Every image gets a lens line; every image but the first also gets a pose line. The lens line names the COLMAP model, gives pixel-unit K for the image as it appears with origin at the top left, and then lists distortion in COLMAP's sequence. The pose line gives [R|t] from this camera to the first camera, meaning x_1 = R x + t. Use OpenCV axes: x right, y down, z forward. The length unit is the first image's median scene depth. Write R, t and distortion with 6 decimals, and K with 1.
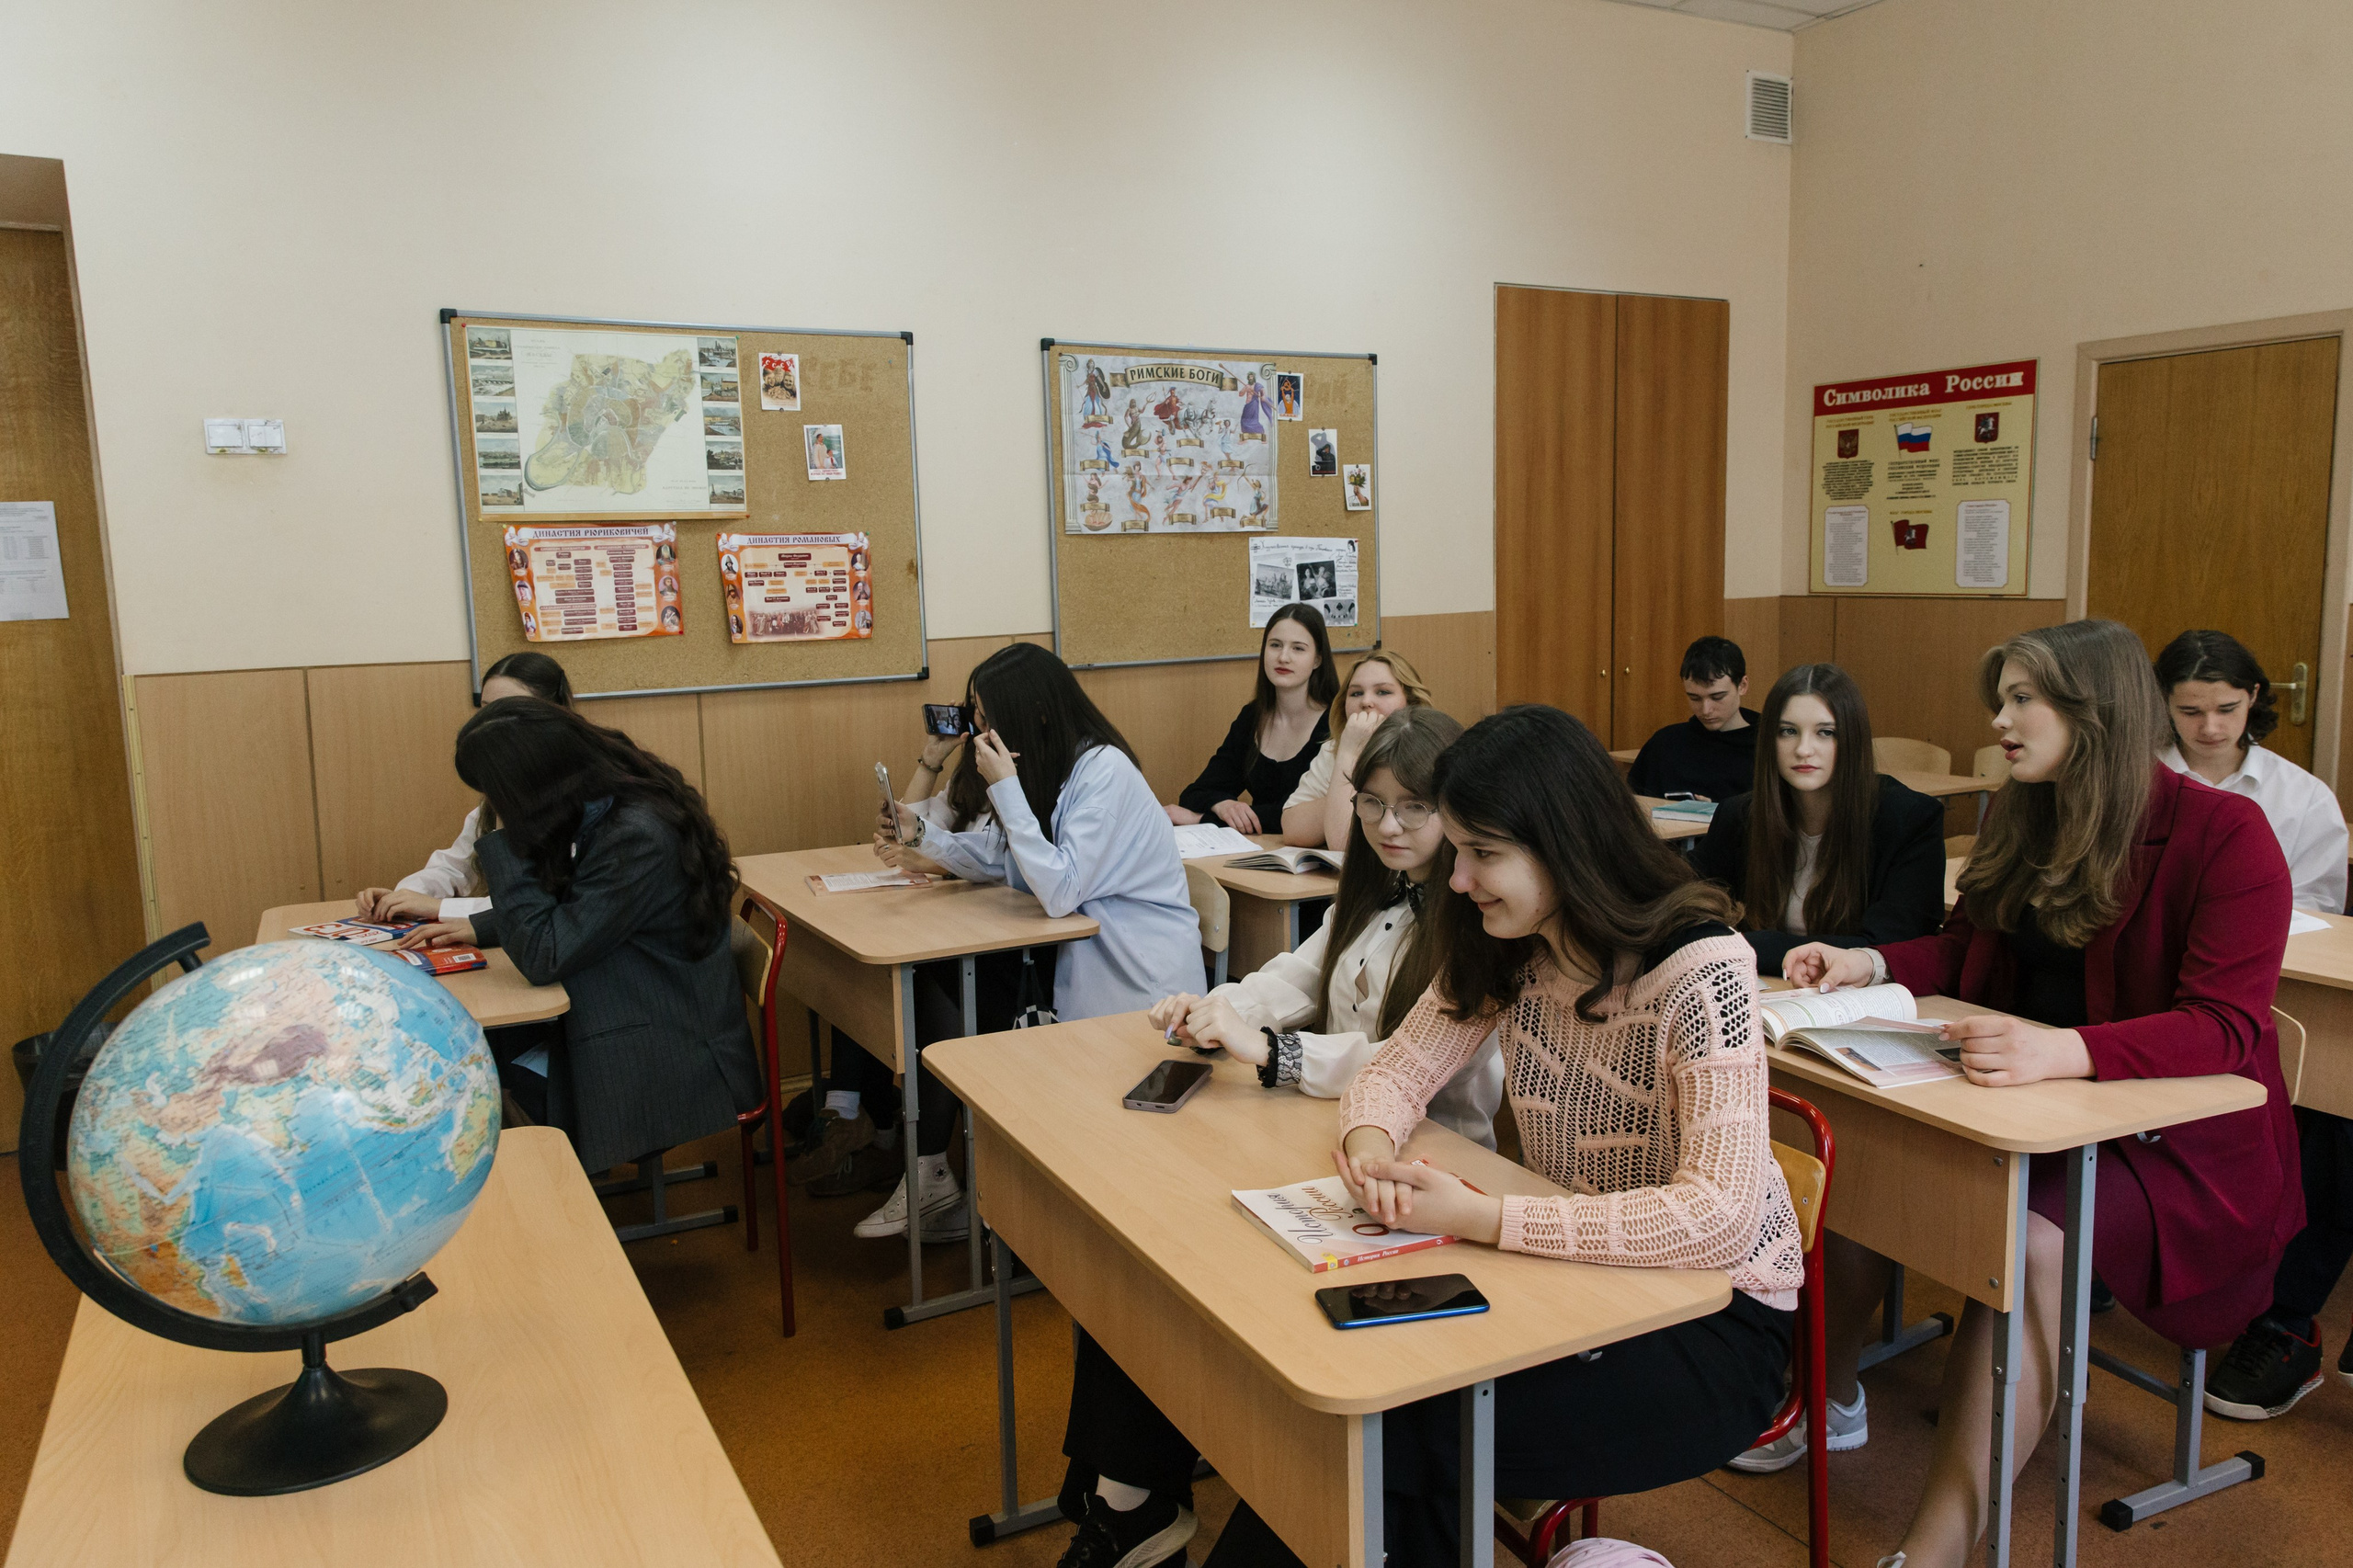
lens RADIAL K [[1582.5, 0, 1209.5], [0, 1582.5, 769.6], [0, 0, 1]] dist [0.008614, -0.003047]
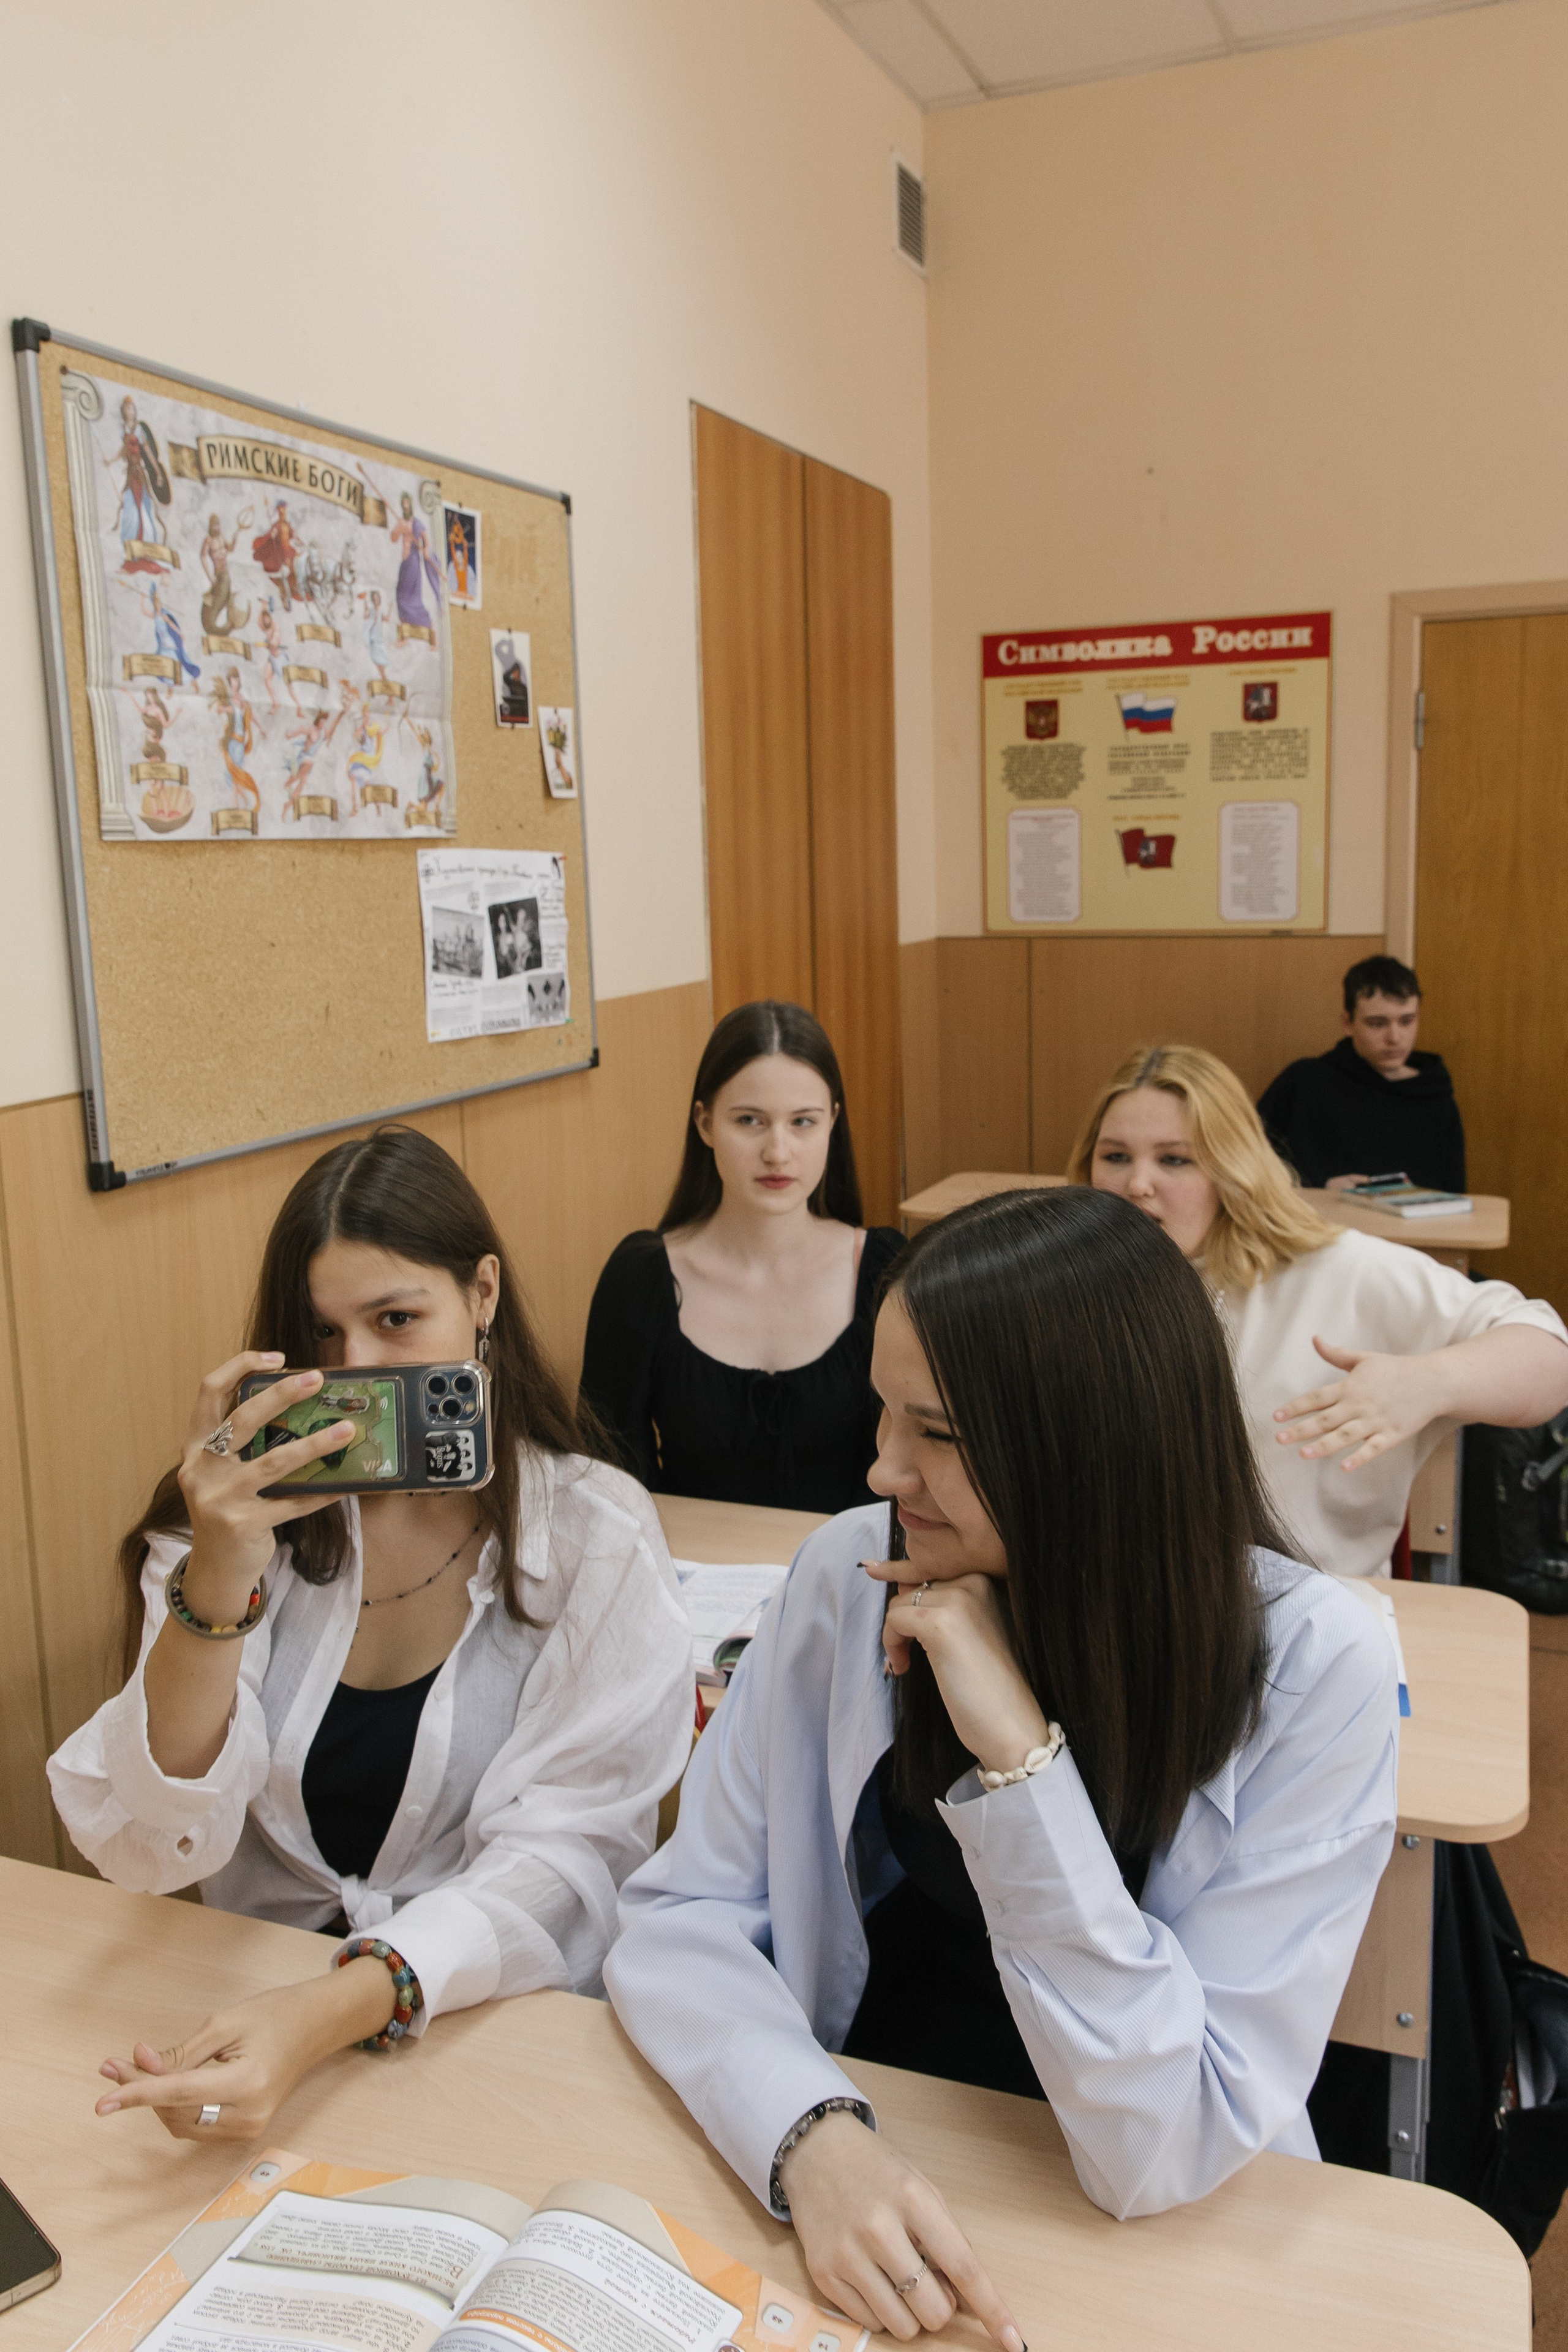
lens RADIAL K [[1826.1, 0, 806.8], [0, 1826.1, 1108.7], [0, 0, 1]] dist [-0.002176, 0.010827]
pose [[0.782568, -0.086578, 0.616516, -0.216918], [0.092693, 0.995449, 0.022134, -0.070264], [-0.615626, 0.039825, 0.787032, 0.495736]]
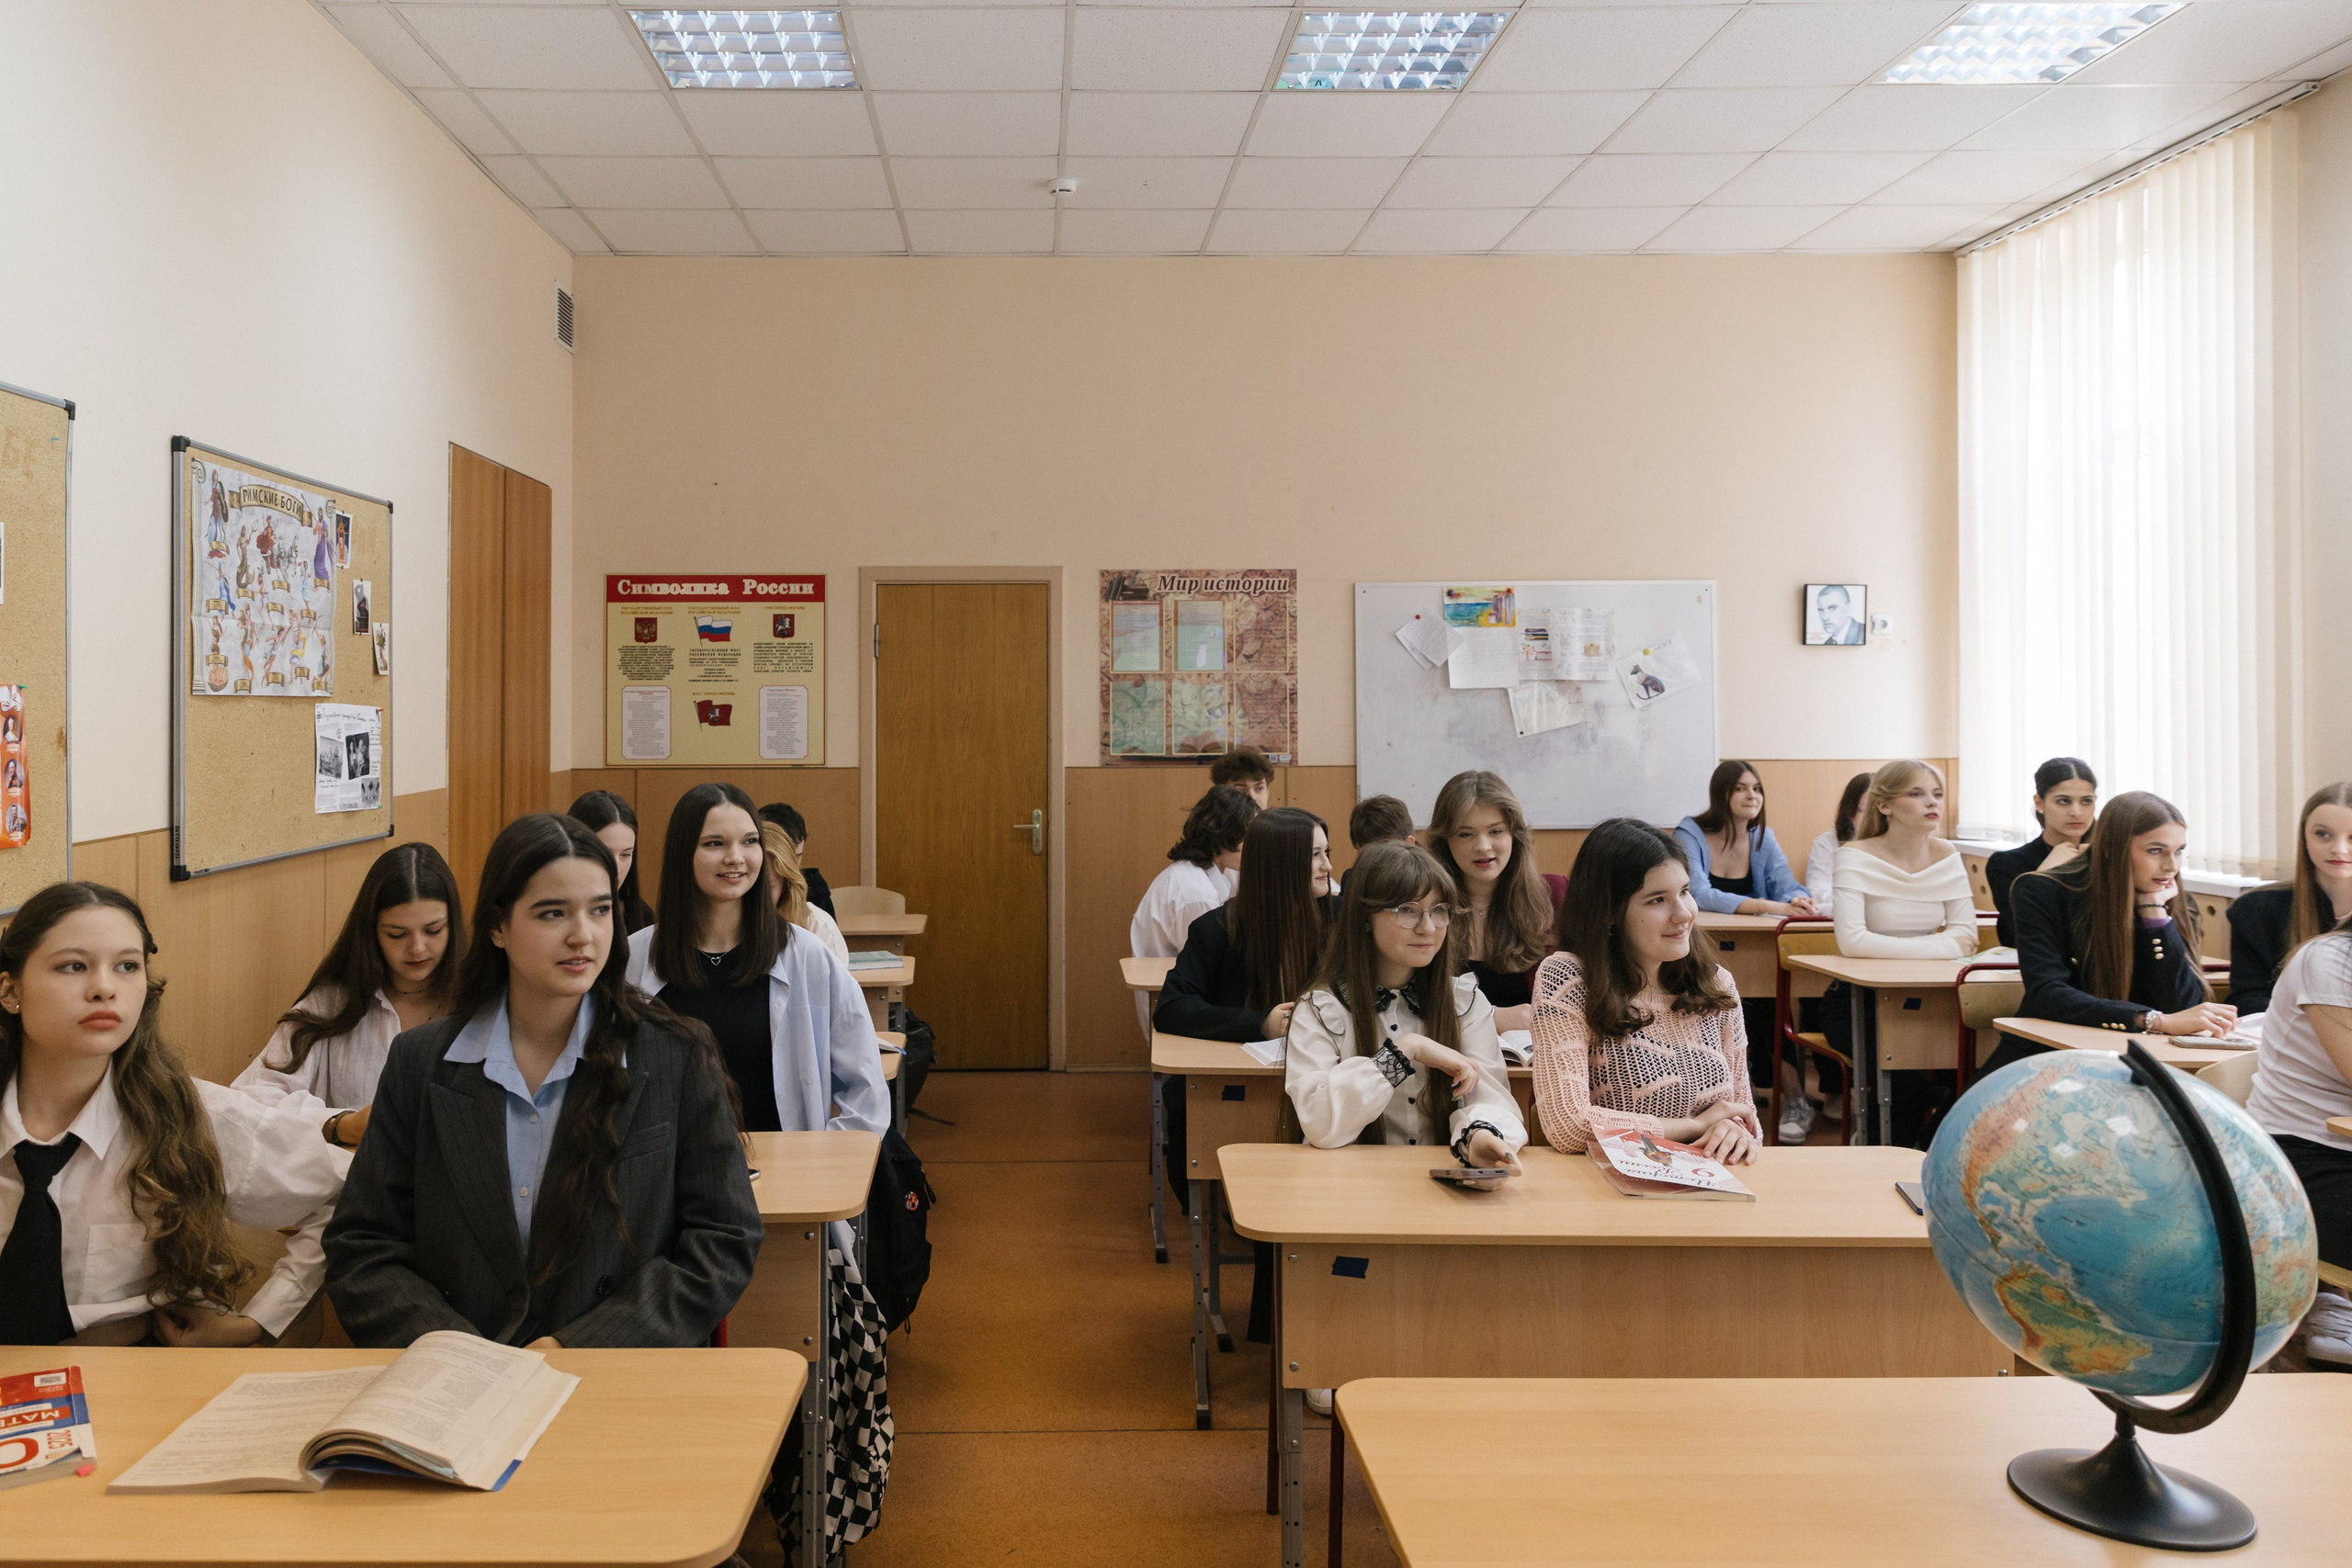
lens RADIAL K [[1666.4, 0, 1051.1], [0, 1666.4, 673.7], [0, 0, 1]] dist [0.010729, -0.004205]
pose [[0.475592, 0.037878, 0.878850, -0.538254], [0.112436, 0.988260, -0.103439, -0.028962], [-0.872451, 0.148009, 0.465750, 0.256564]]
